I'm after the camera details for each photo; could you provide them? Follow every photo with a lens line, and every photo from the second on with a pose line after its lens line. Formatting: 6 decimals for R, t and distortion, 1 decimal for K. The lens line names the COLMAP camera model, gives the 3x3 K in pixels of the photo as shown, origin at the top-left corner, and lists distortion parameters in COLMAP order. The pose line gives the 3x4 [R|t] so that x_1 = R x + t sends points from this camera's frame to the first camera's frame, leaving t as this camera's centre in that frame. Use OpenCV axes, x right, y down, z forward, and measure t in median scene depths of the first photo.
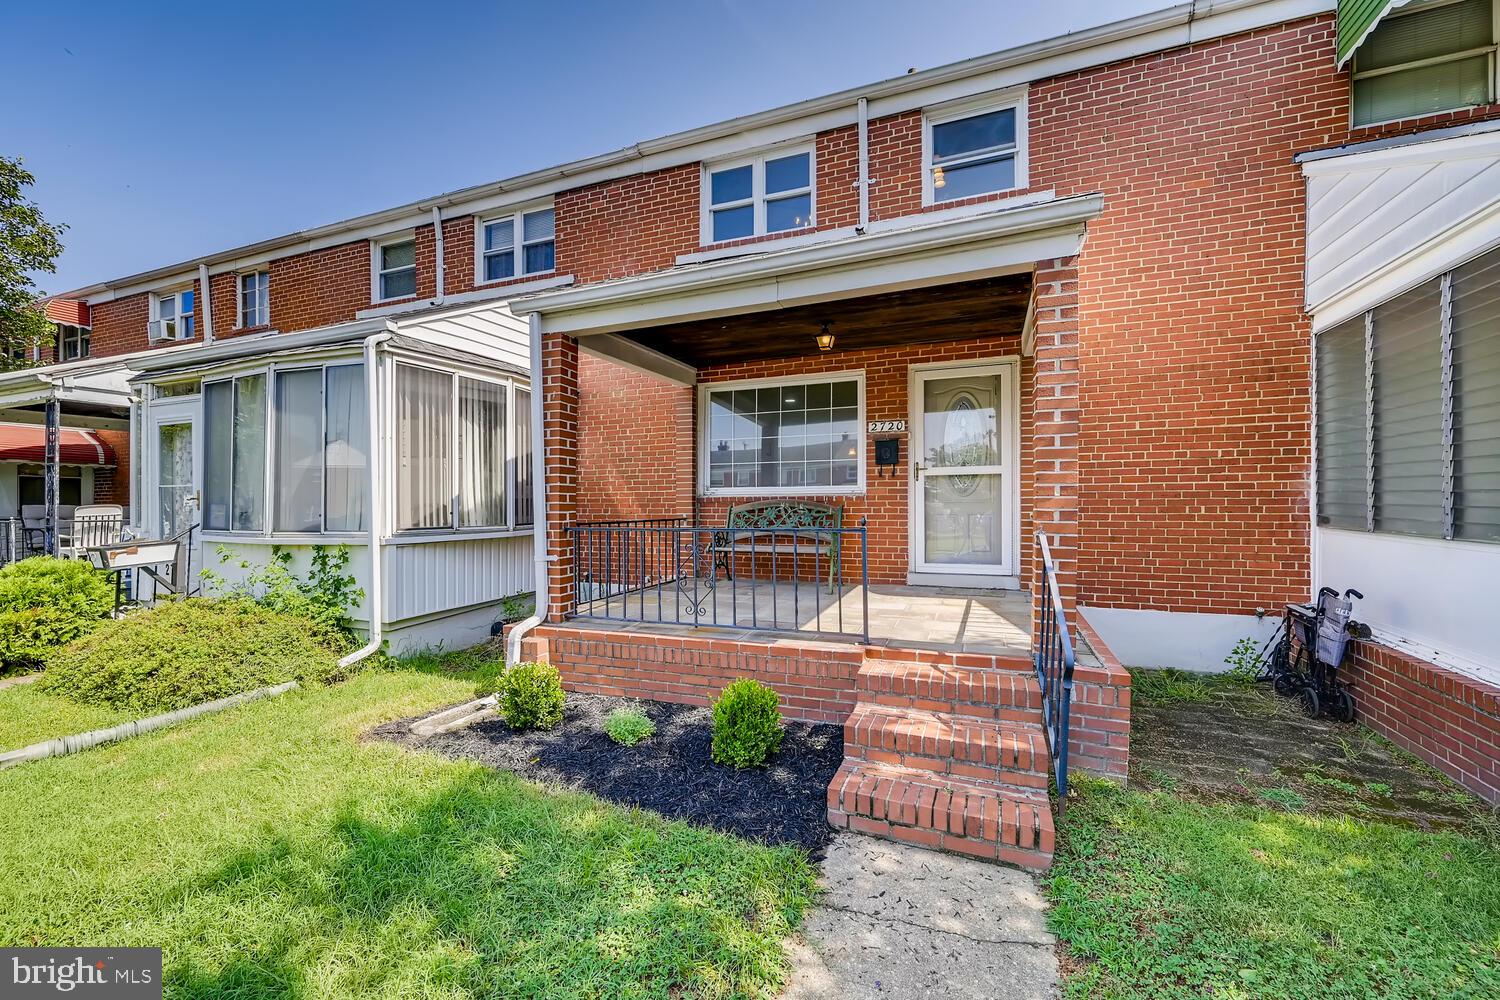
lens RADIAL K [[599.0, 0, 756.7], [0, 599.0, 504.7], [0, 0, 1]] dist [0.002823, 0.000026]
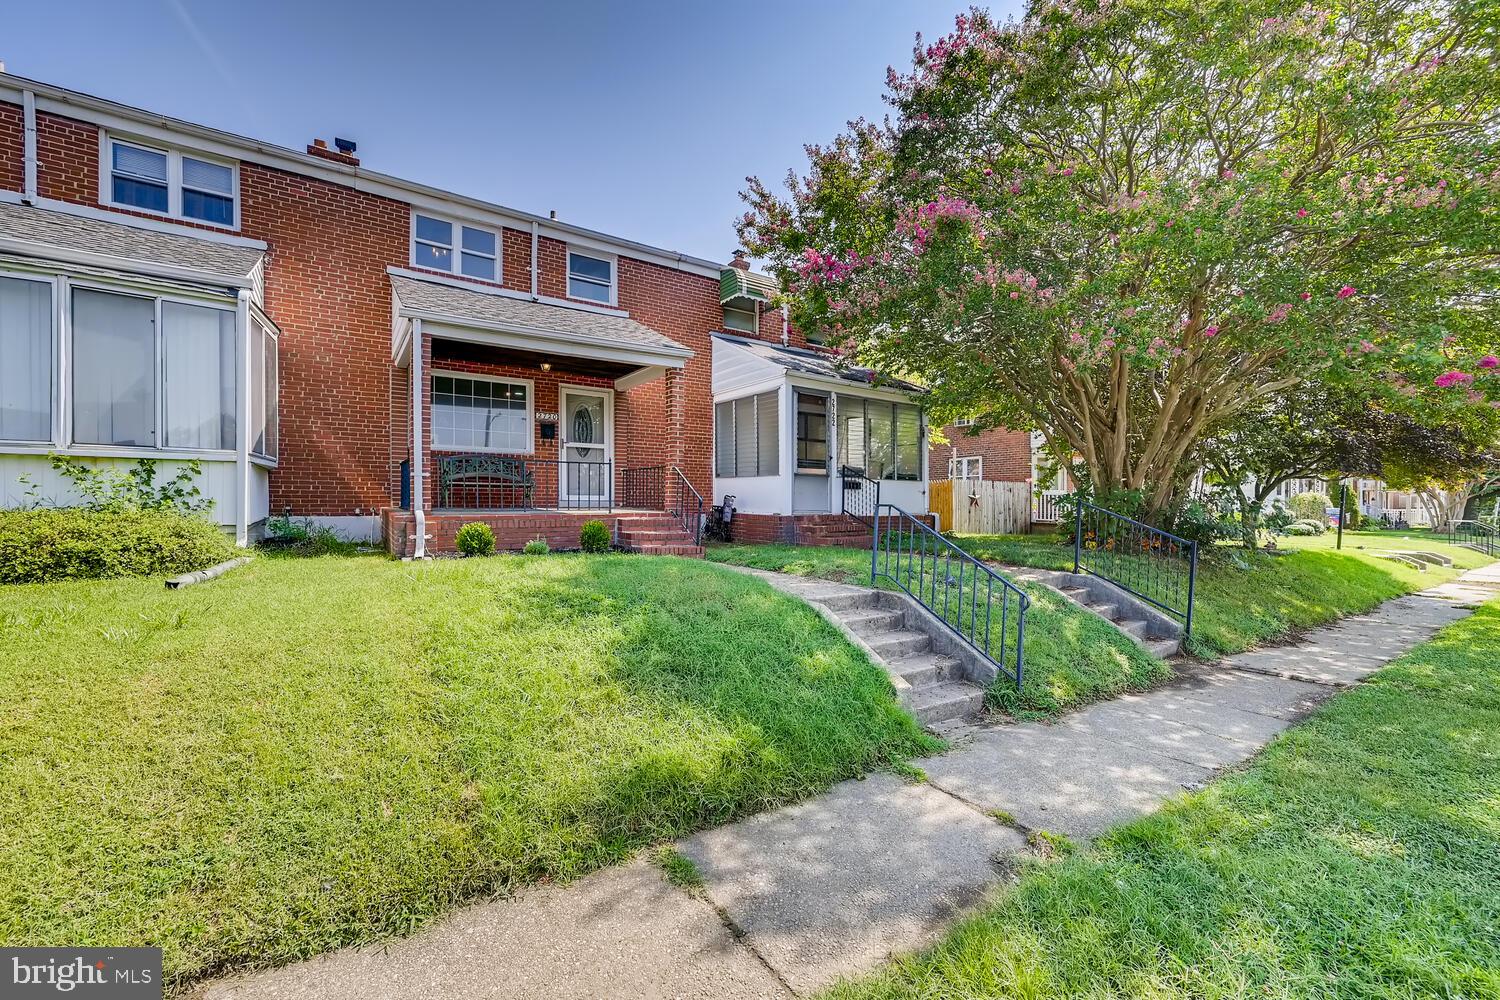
lens RADIAL K [[599.0, 0, 756.7], [0, 599.0, 504.7], [0, 0, 1]] dist [0.002823, 0.000026]
pose [[0.560008, 0.008248, 0.828446, -0.926855], [-0.005136, 0.999966, -0.006484, 0.139686], [-0.828471, -0.000624, 0.560031, -0.496014]]
